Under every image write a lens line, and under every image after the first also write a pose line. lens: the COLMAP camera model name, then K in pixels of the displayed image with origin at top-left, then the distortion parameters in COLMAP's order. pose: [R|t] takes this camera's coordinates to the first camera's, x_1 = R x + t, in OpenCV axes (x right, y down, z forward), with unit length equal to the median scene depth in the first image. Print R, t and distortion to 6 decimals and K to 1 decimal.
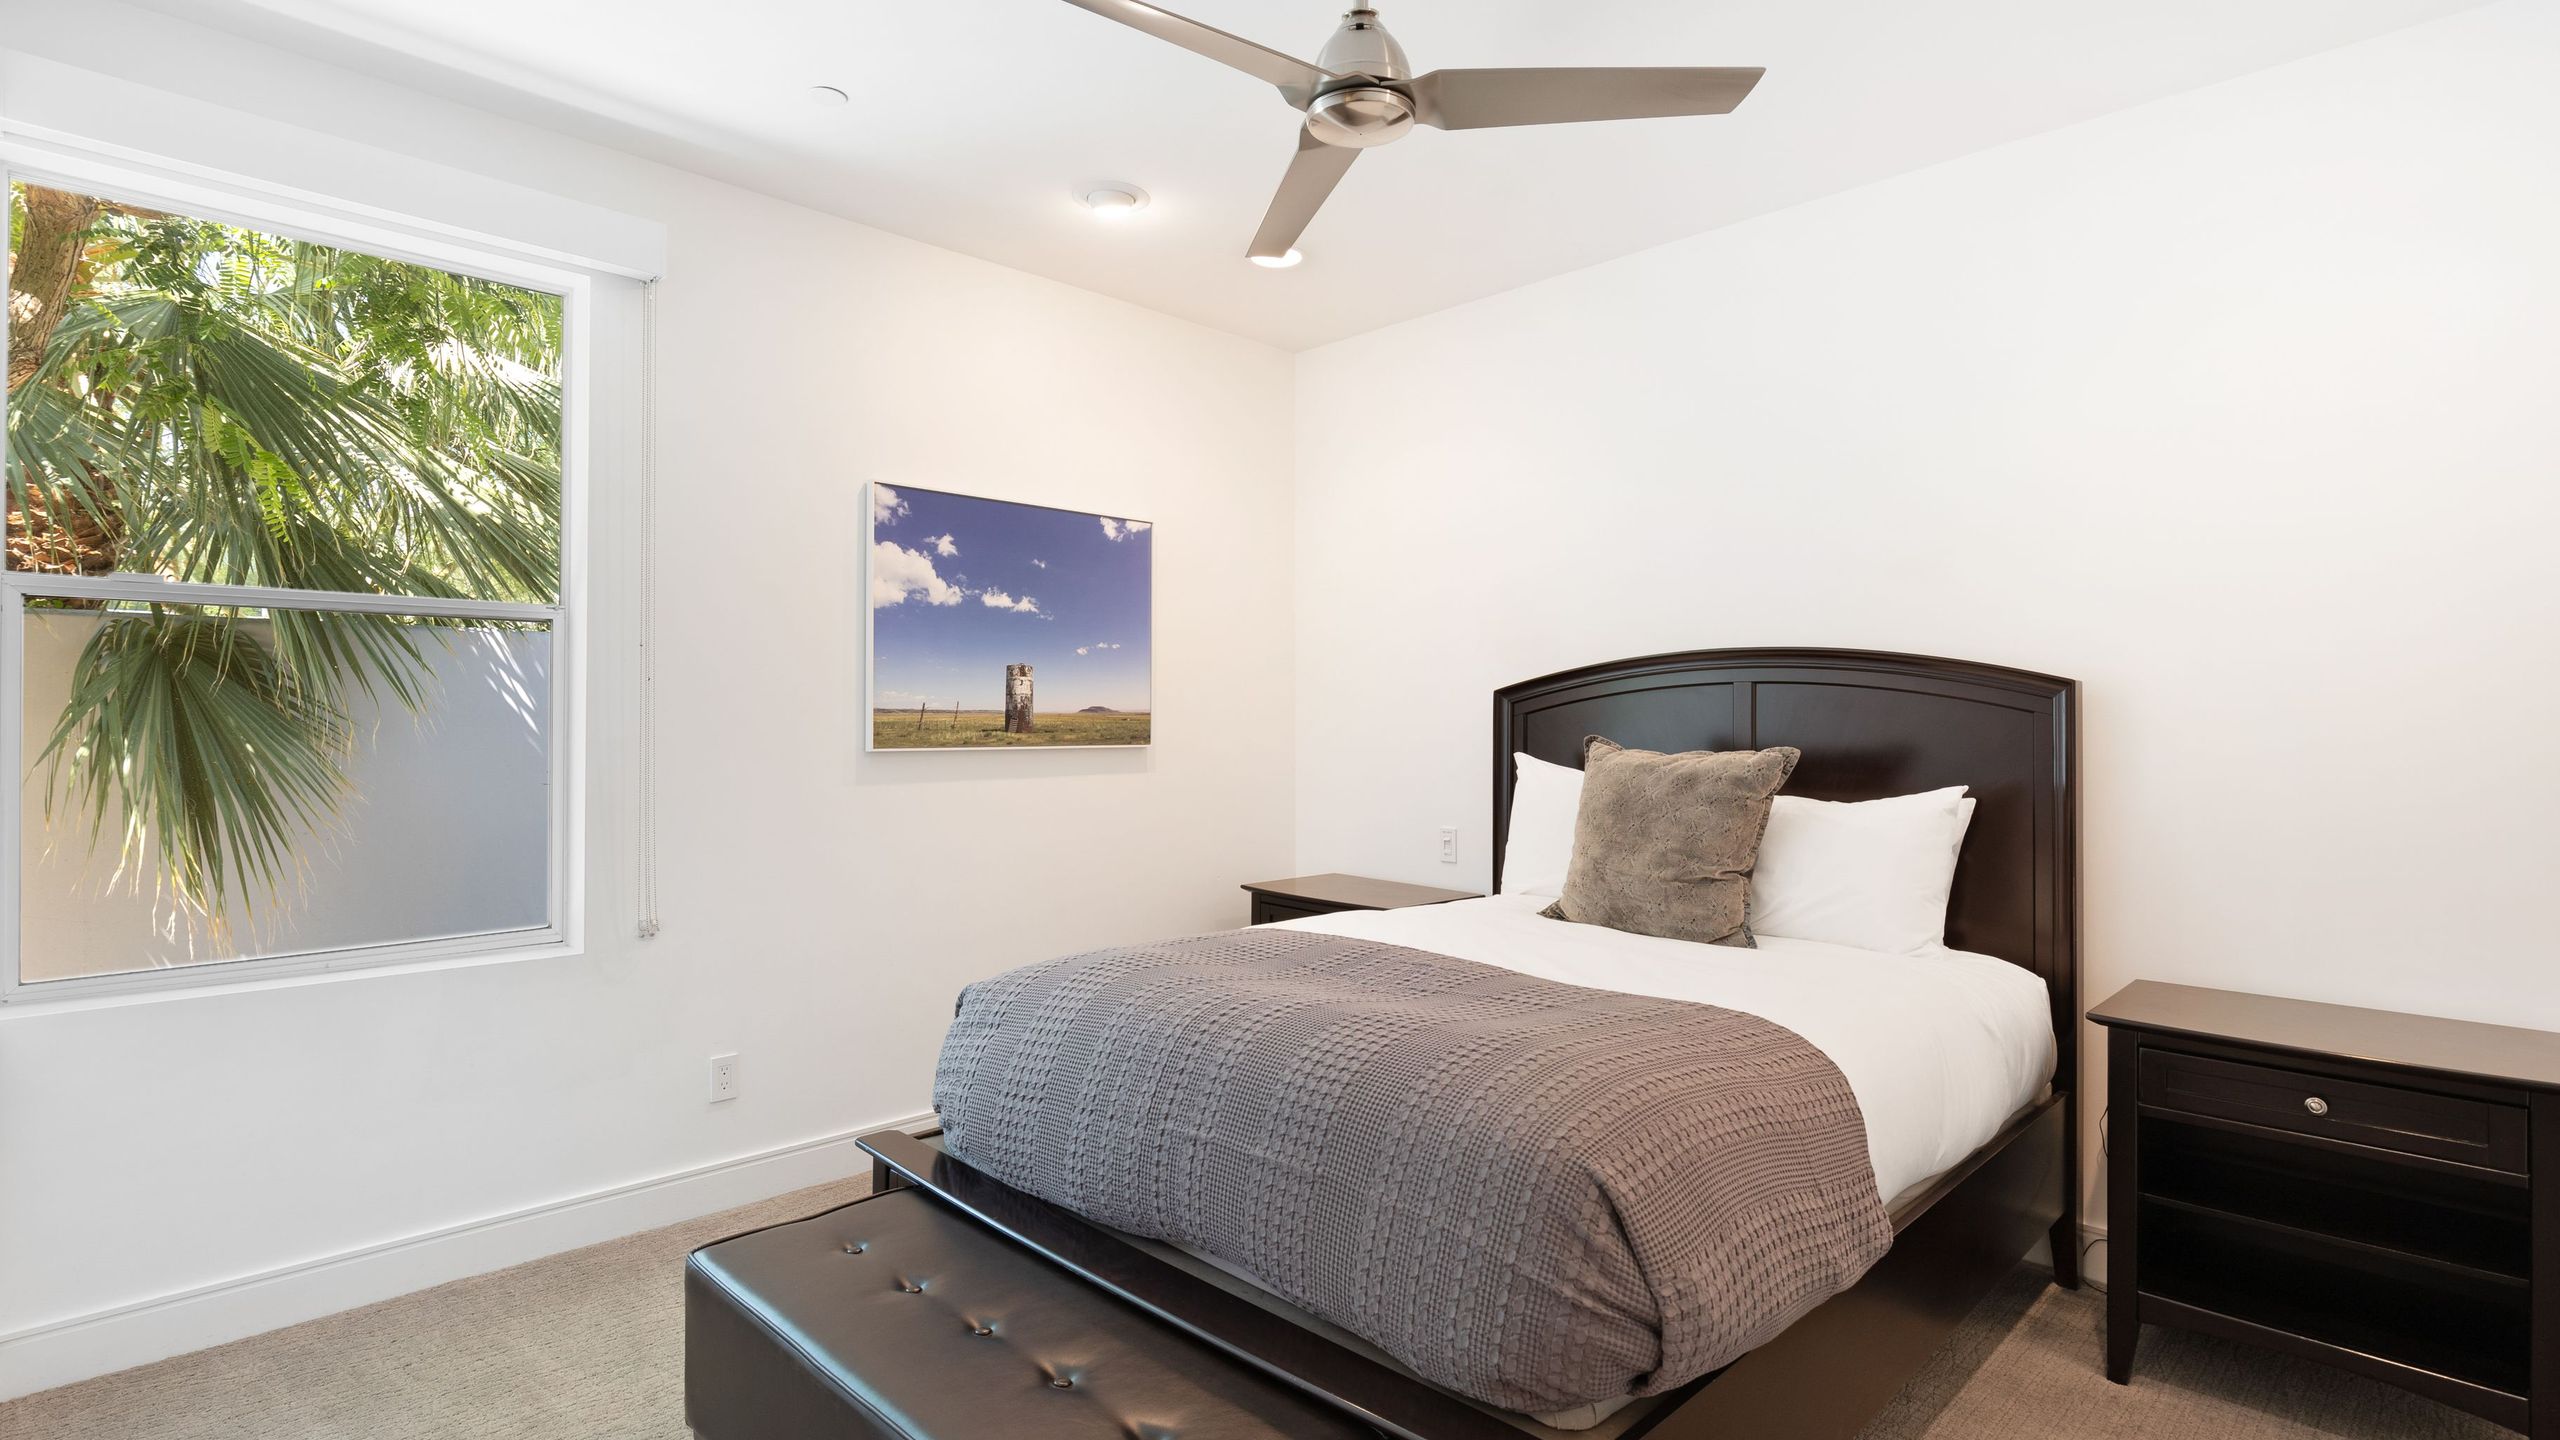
lens RADIAL K [[1242.0, 0, 1280.9], [0, 1242.0, 706.1], [0, 0, 1]] dist [-0.002064, 0.000514]
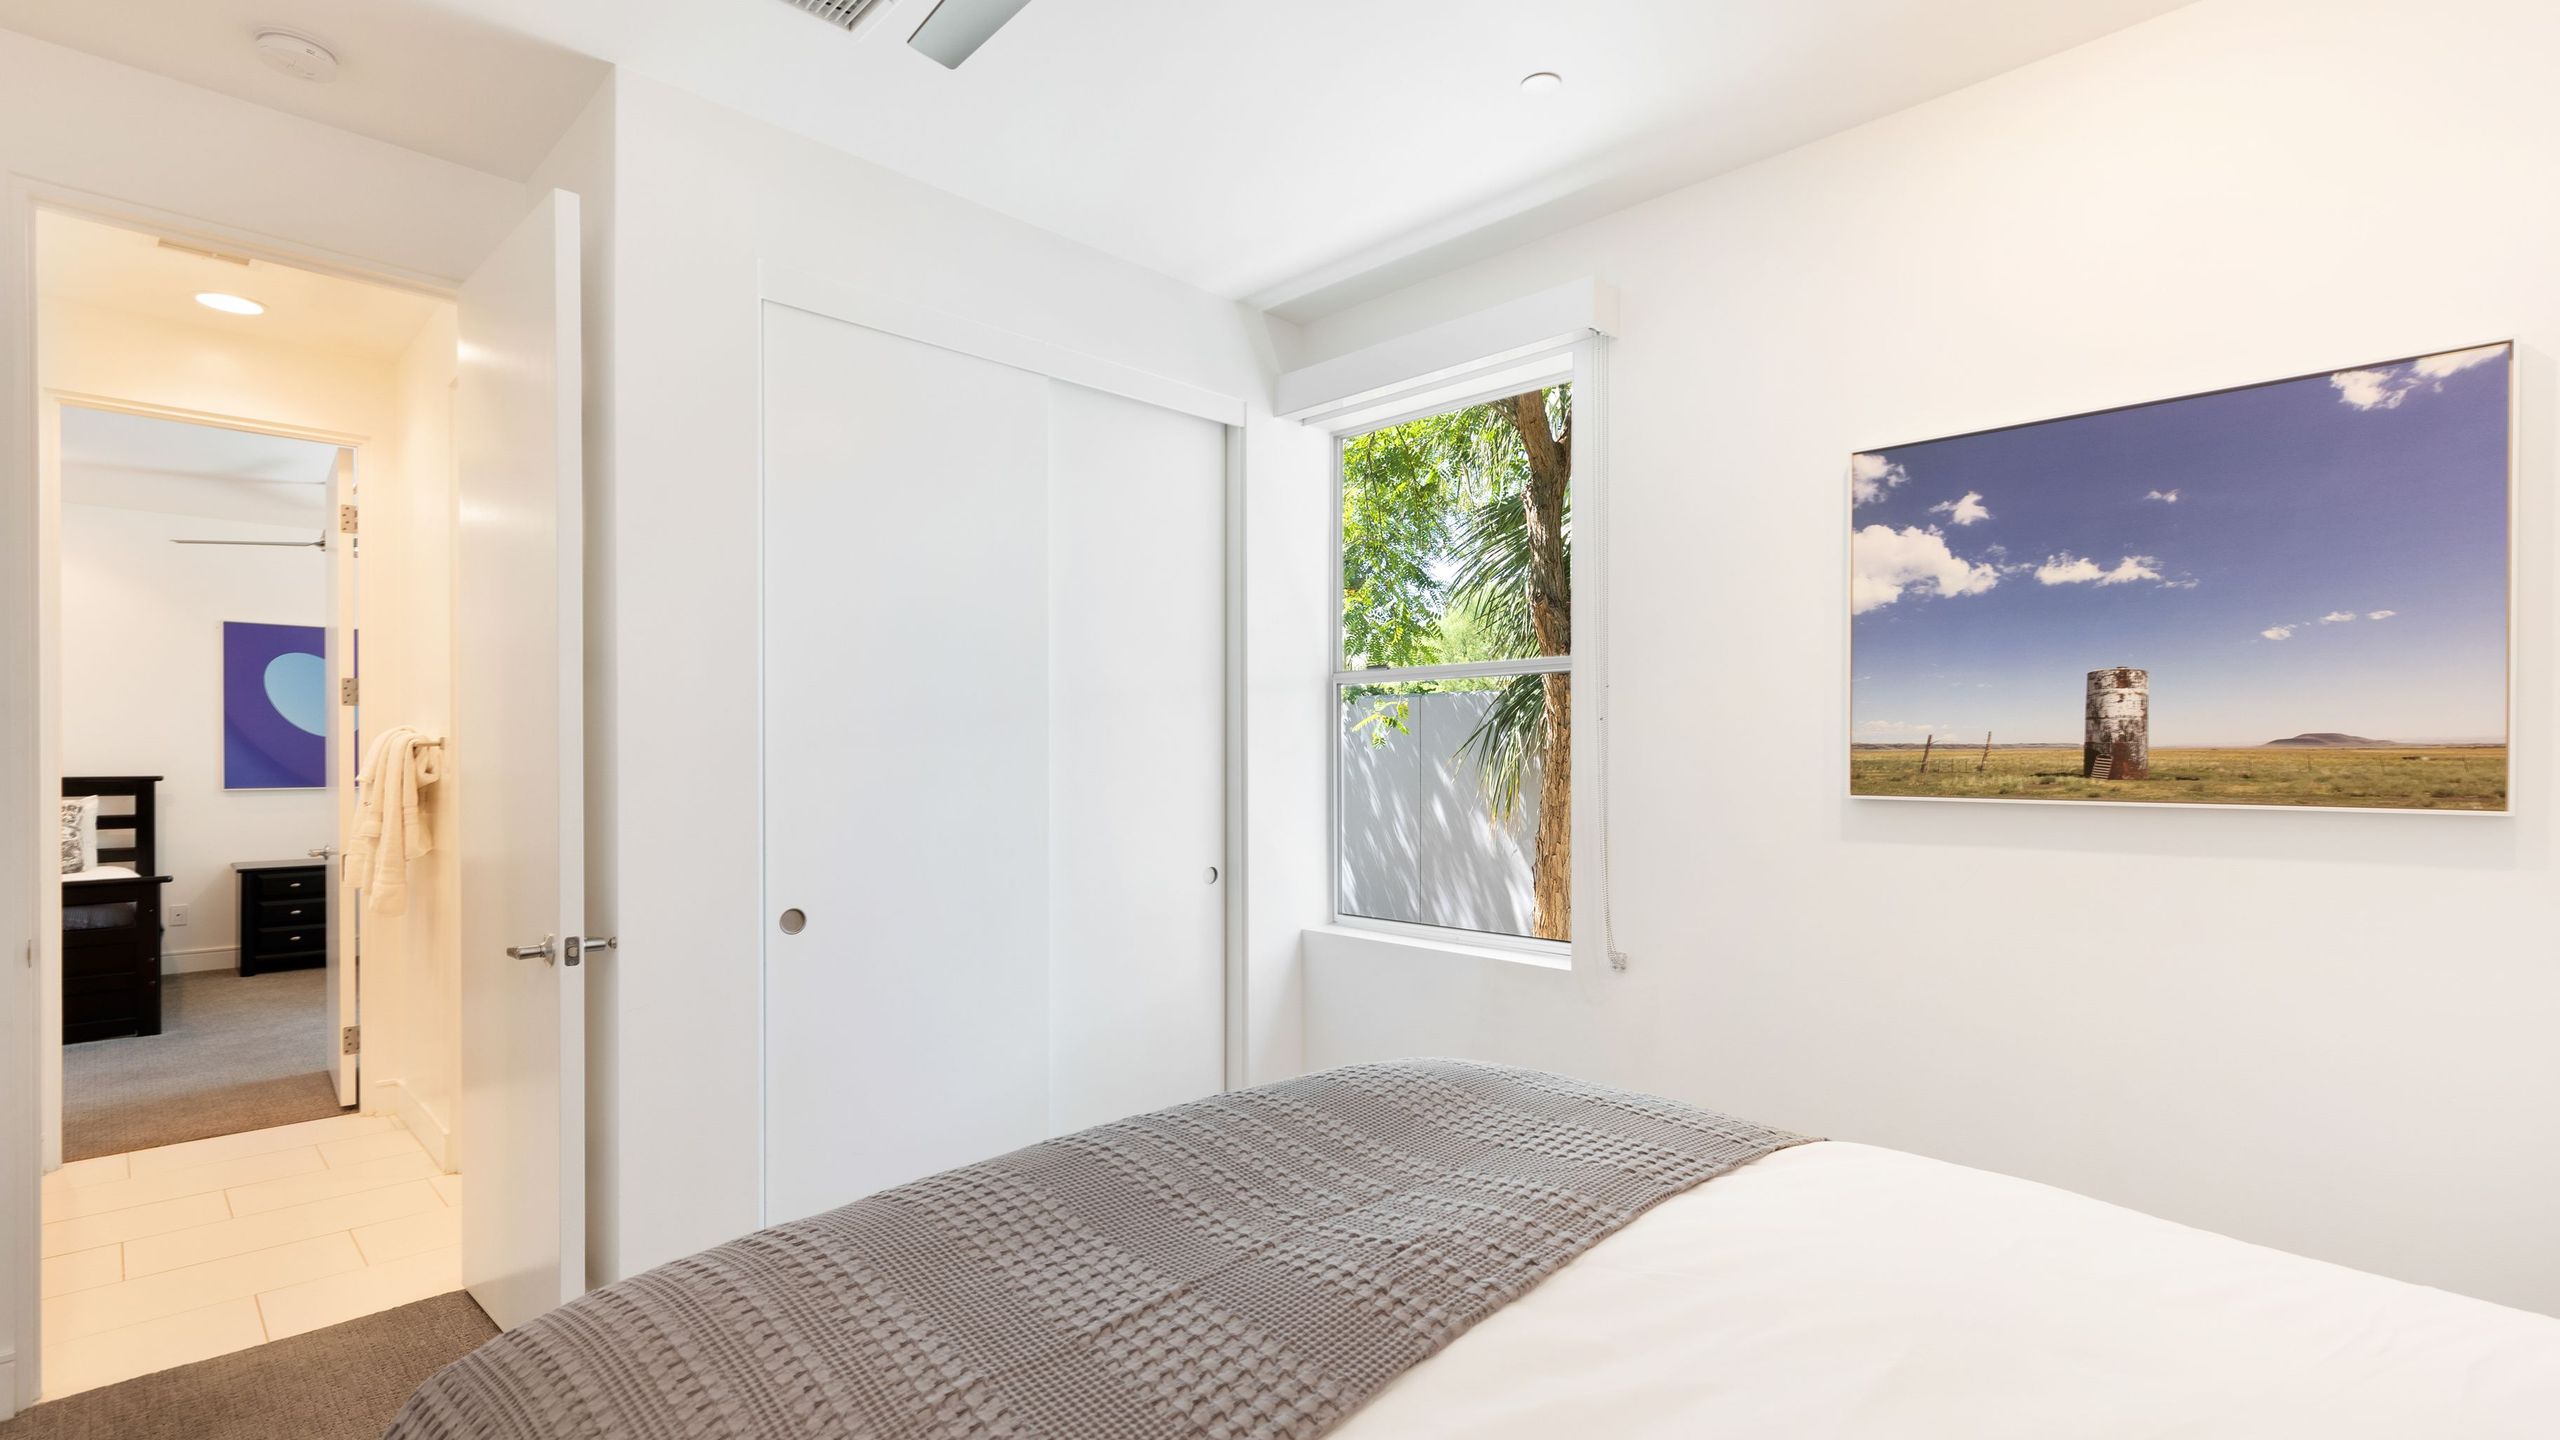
lens RADIAL K [[1186.3, 0, 1280.1], [0, 1186.3, 732.6], [0, 0, 1]] dist [0.000038, -0.000509]
pose [[-0.010668, -0.010381, -0.999889, 0.381971], [0.019991, 0.999744, -0.010593, -0.003841], [0.999743, -0.020101, -0.010458, 0.584447]]
